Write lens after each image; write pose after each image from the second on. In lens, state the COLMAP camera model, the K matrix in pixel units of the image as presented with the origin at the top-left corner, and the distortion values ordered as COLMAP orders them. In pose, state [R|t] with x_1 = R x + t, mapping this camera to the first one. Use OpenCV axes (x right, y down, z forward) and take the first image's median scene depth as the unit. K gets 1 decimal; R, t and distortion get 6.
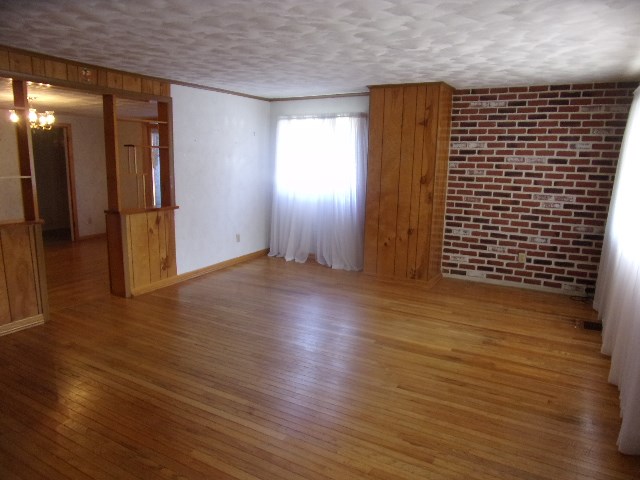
lens RADIAL K [[456.9, 0, 320.0], [0, 456.9, 240.0], [0, 0, 1]] dist [-0.045609, 0.001440]
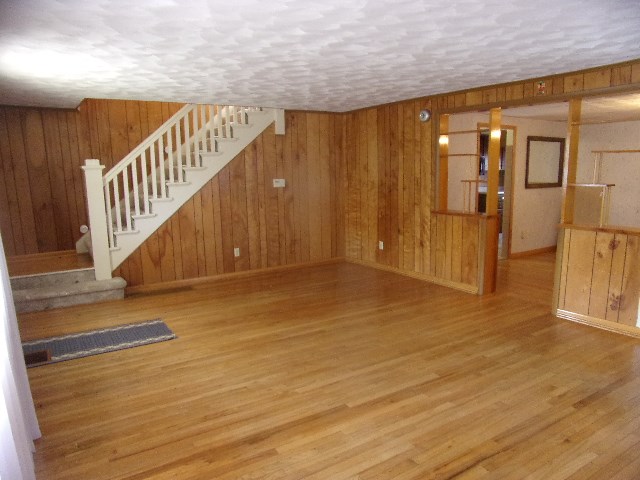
lens RADIAL K [[456.9, 0, 320.0], [0, 456.9, 240.0], [0, 0, 1]] dist [-0.045609, 0.001440]
pose [[-0.463613, 0.136925, -0.875394, 0.820802], [-0.142461, 0.963613, 0.226172, -0.227275], [0.874510, 0.229566, -0.427237, 1.292580]]
